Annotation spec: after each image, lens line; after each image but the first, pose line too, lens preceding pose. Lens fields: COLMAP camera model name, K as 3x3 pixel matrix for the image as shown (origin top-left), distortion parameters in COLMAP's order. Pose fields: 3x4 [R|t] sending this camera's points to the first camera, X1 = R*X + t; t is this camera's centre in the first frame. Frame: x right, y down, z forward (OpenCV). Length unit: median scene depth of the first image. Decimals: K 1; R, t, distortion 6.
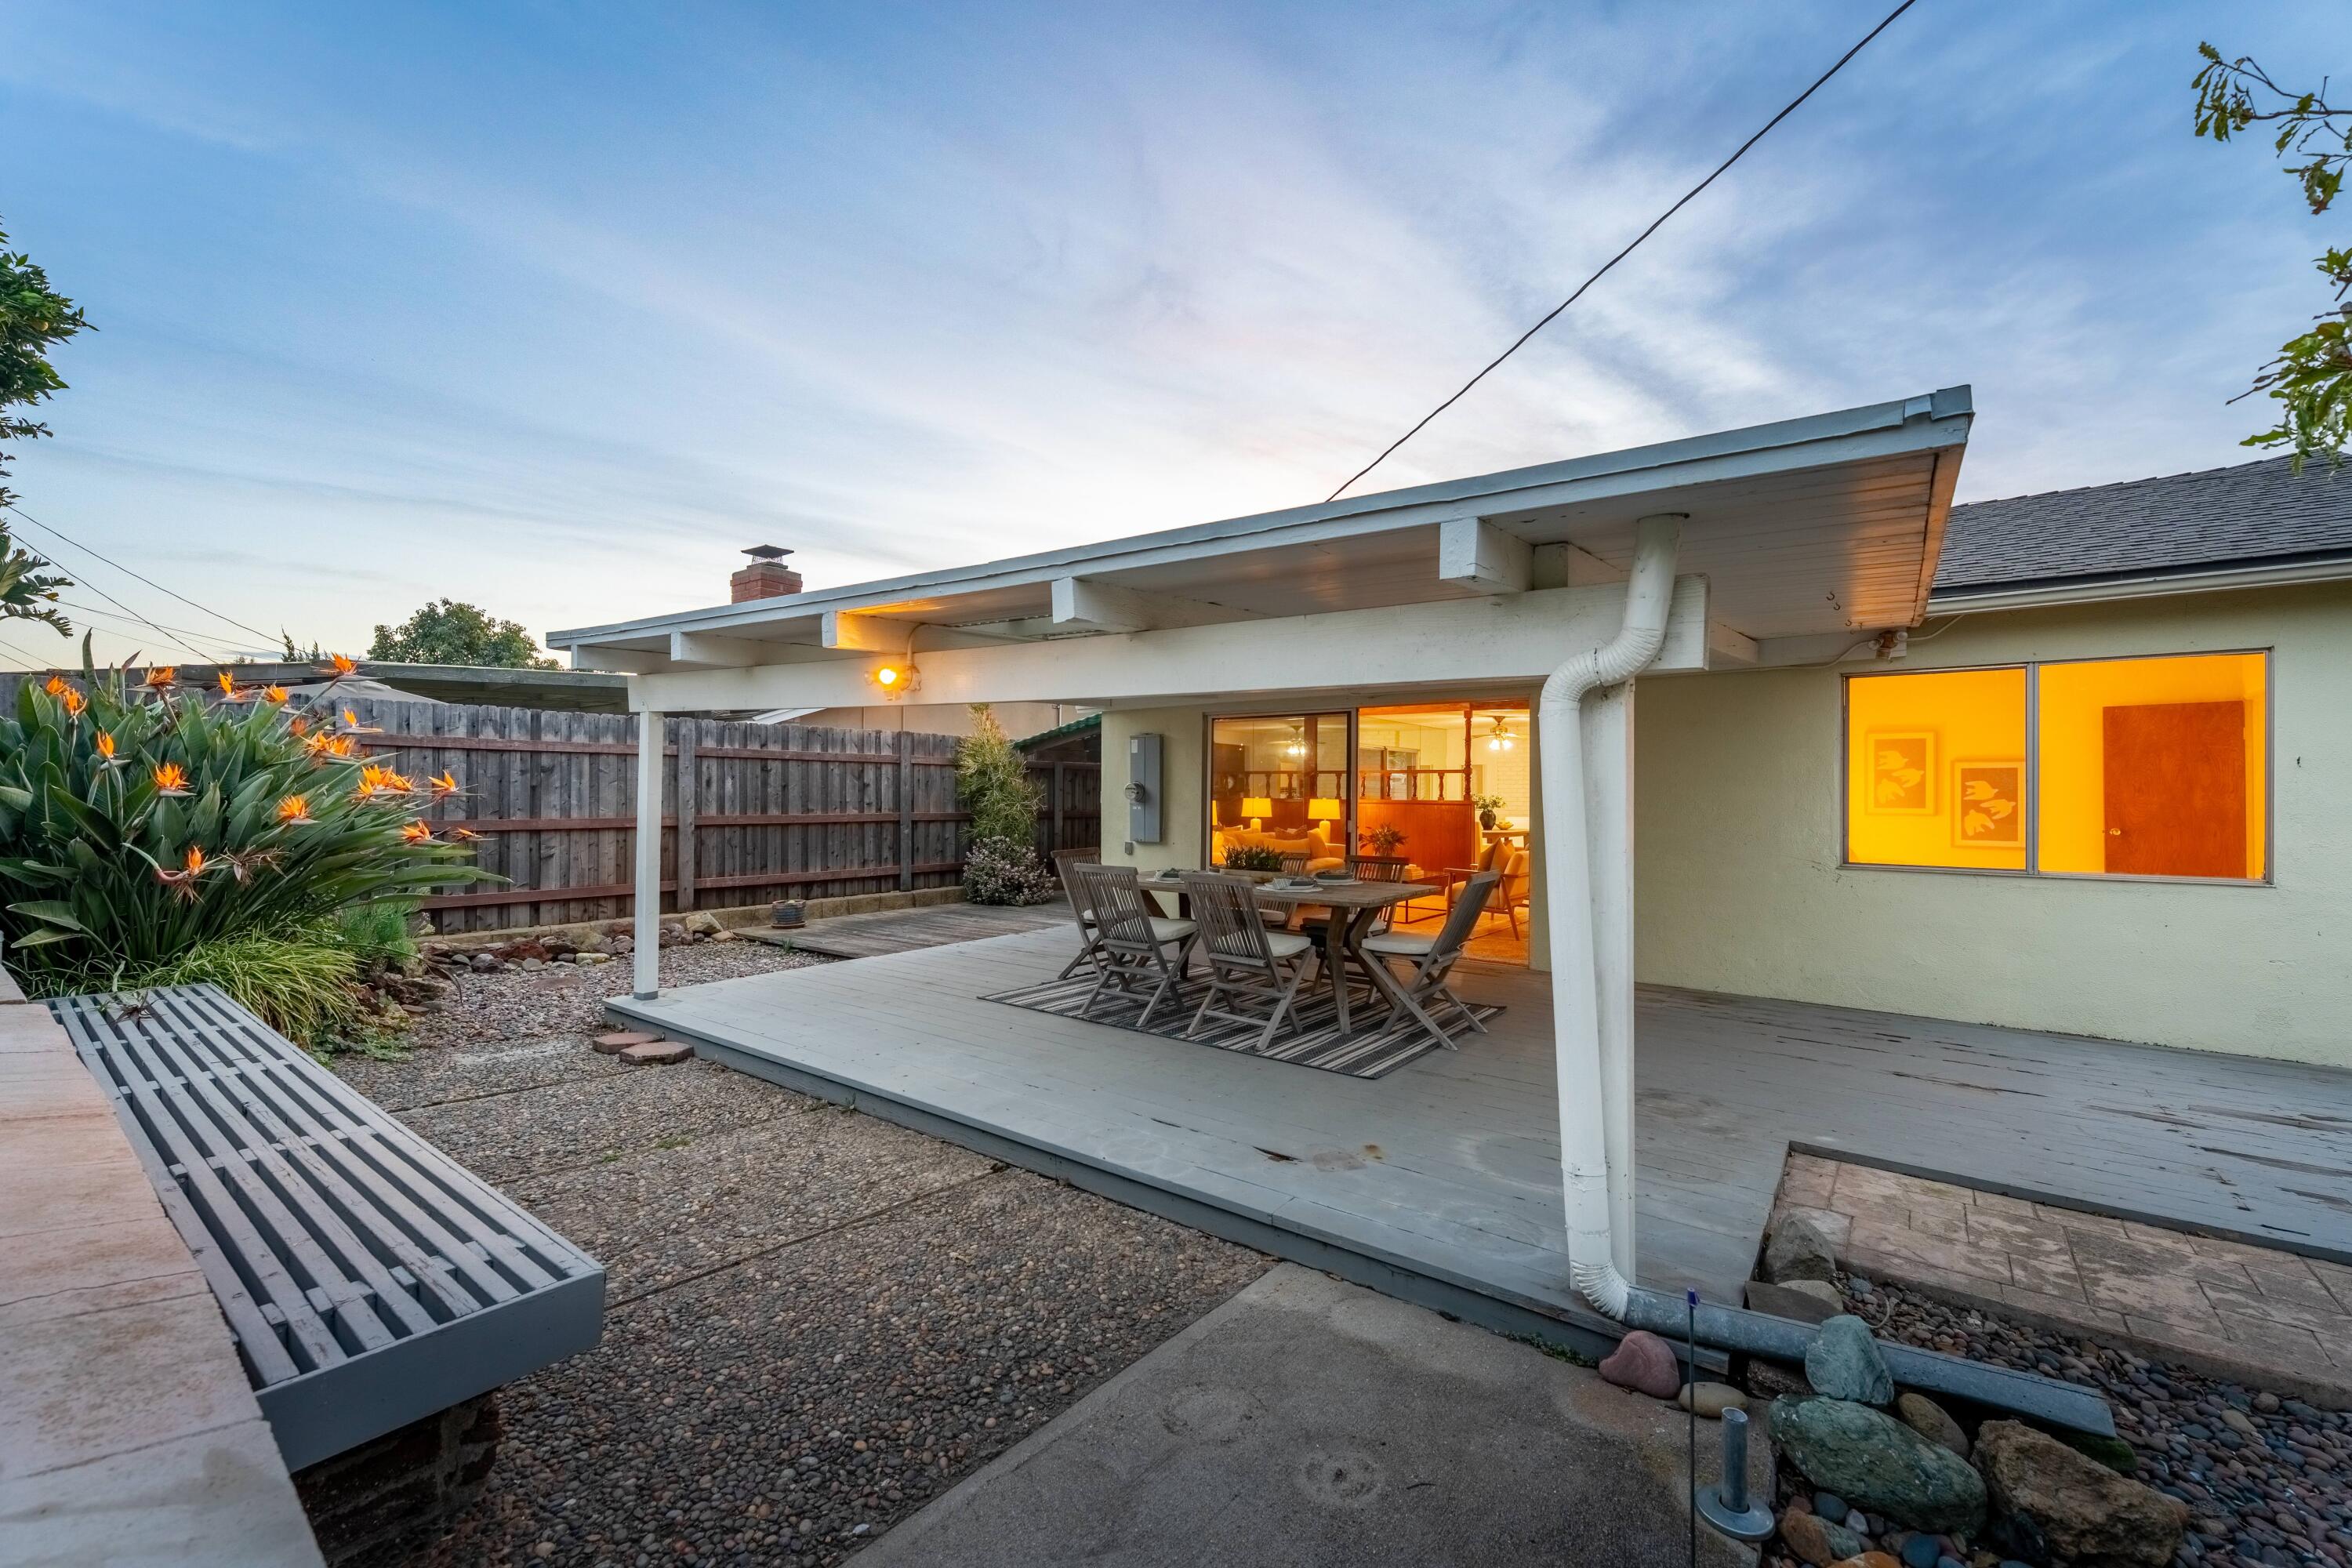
lens RADIAL K [[942.6, 0, 1175.9], [0, 942.6, 788.4], [0, 0, 1]] dist [-0.003253, -0.000509]
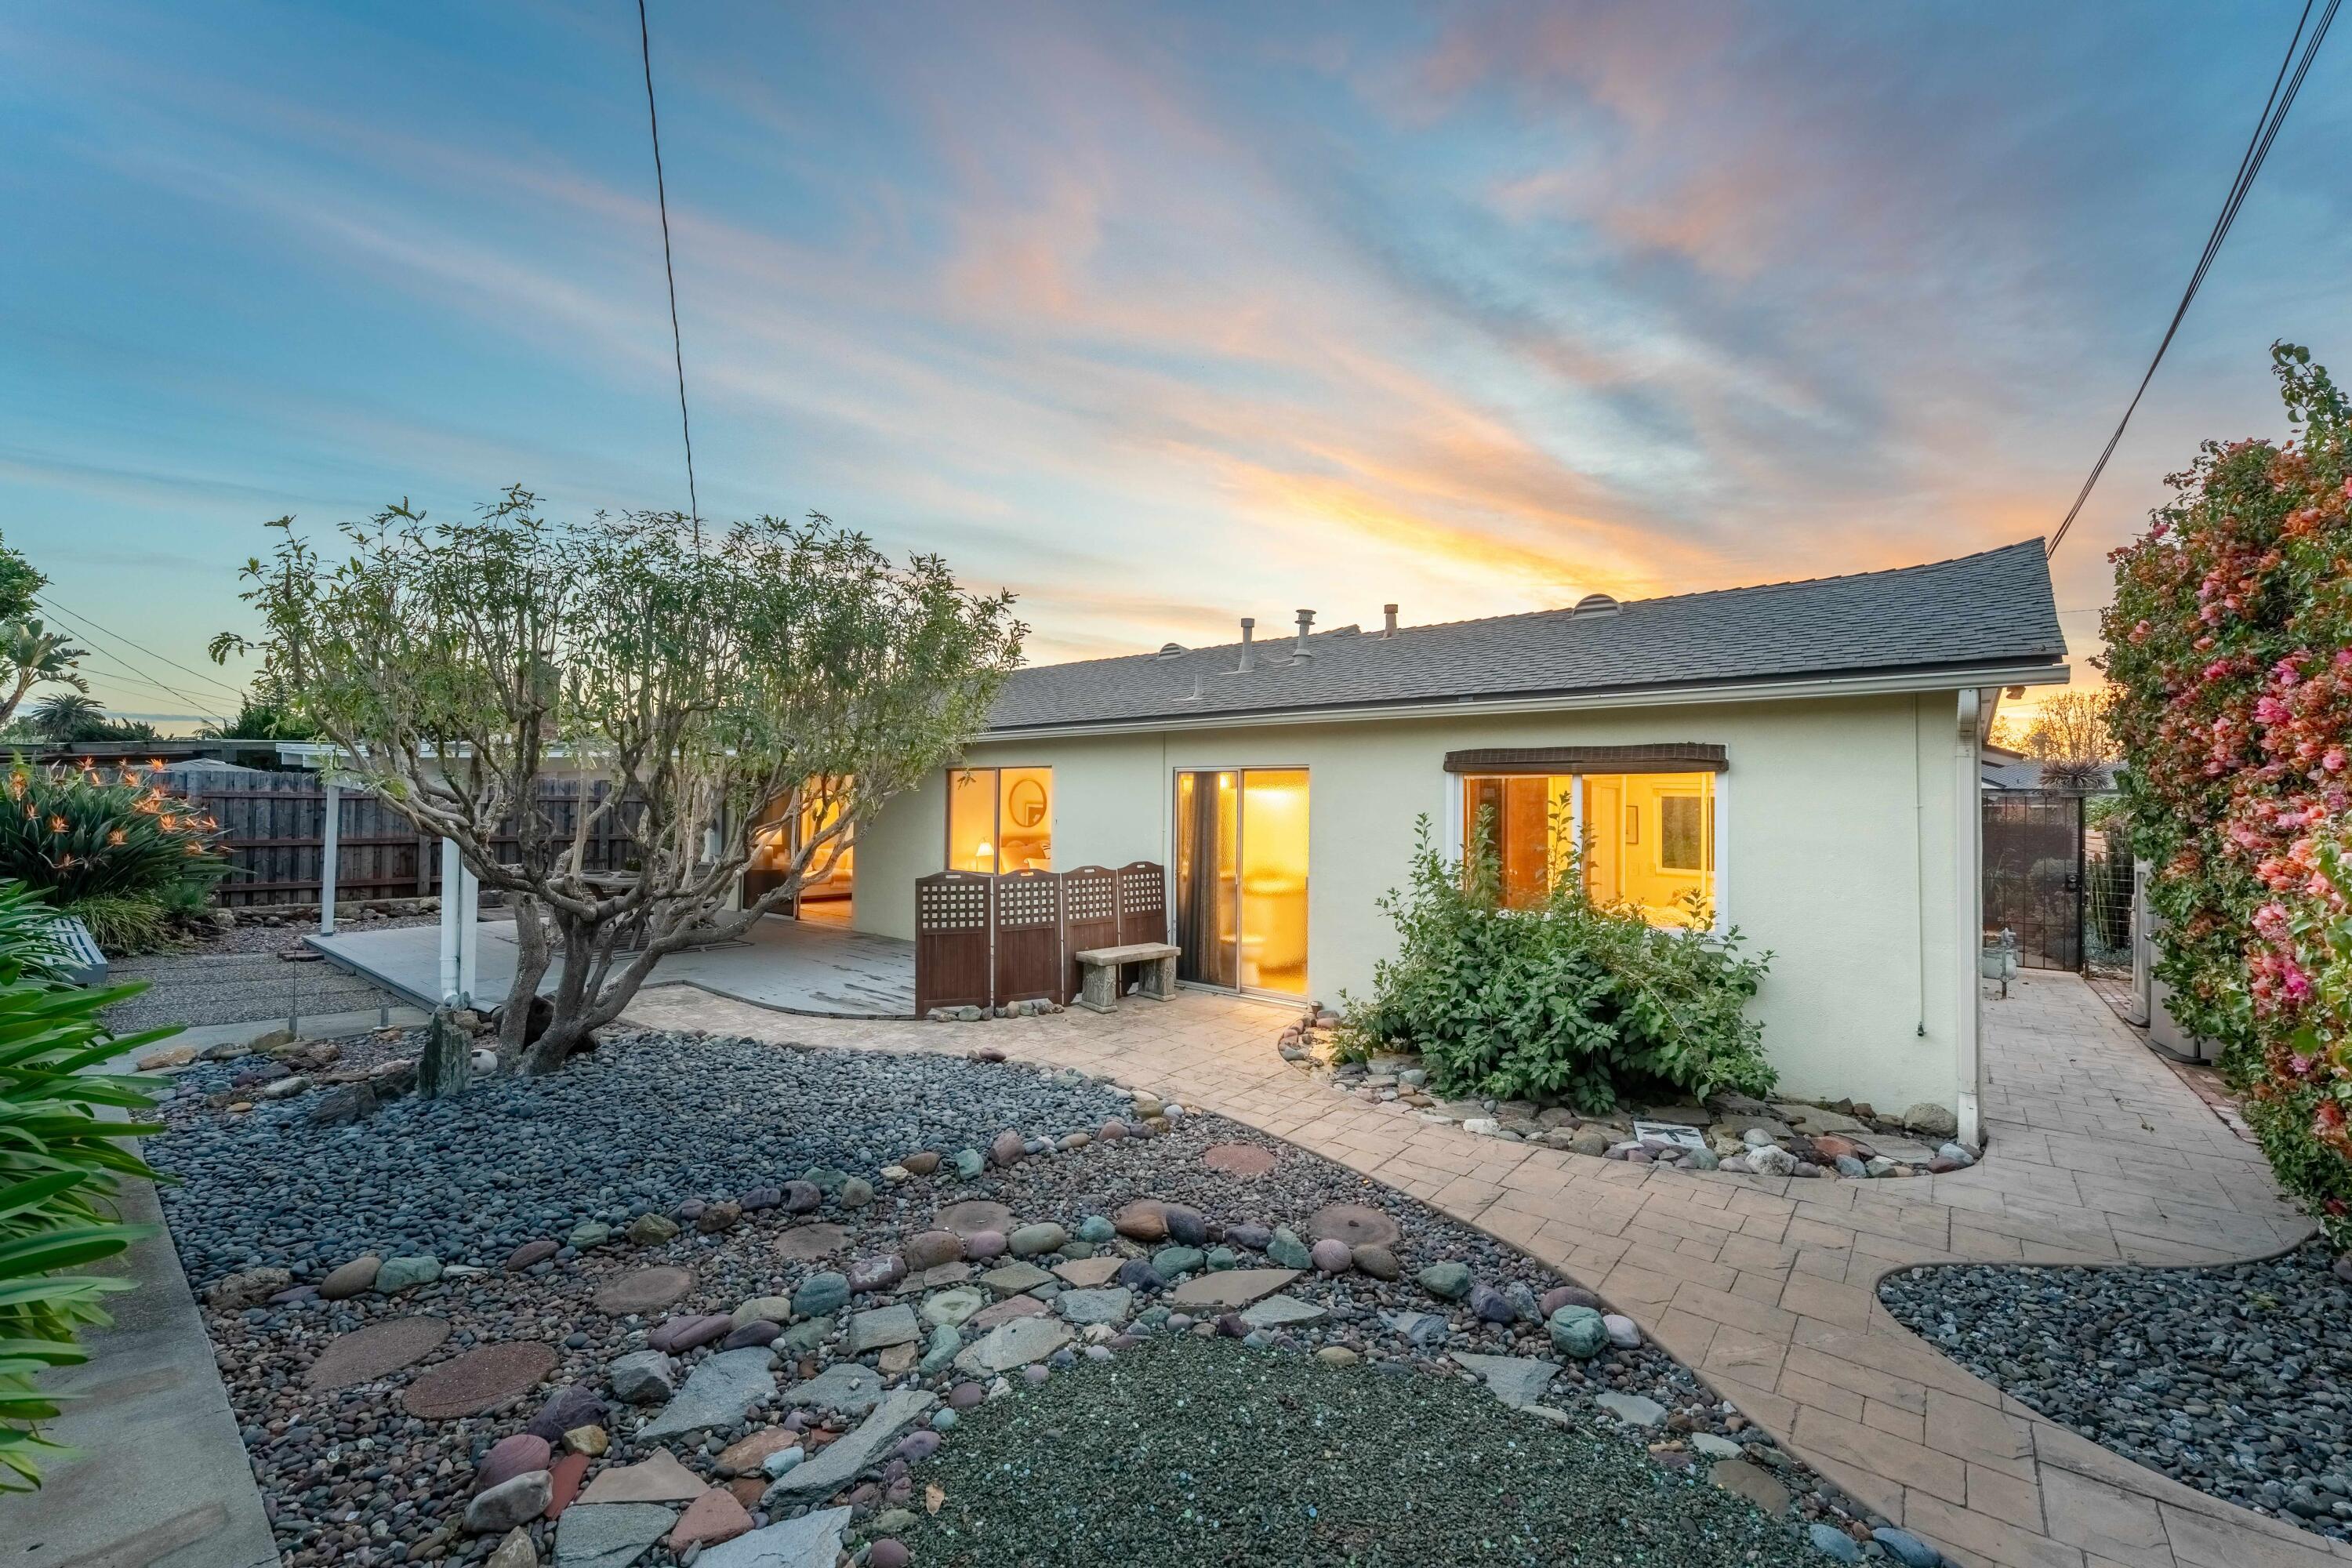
lens RADIAL K [[942.6, 0, 1178.0], [0, 942.6, 787.2], [0, 0, 1]] dist [-0.003253, -0.000509]
pose [[0.999613, 0.007853, -0.026671, 0.980997], [-0.008280, 0.999839, -0.015944, -0.049489], [0.026541, 0.016158, 0.999517, -0.694632]]
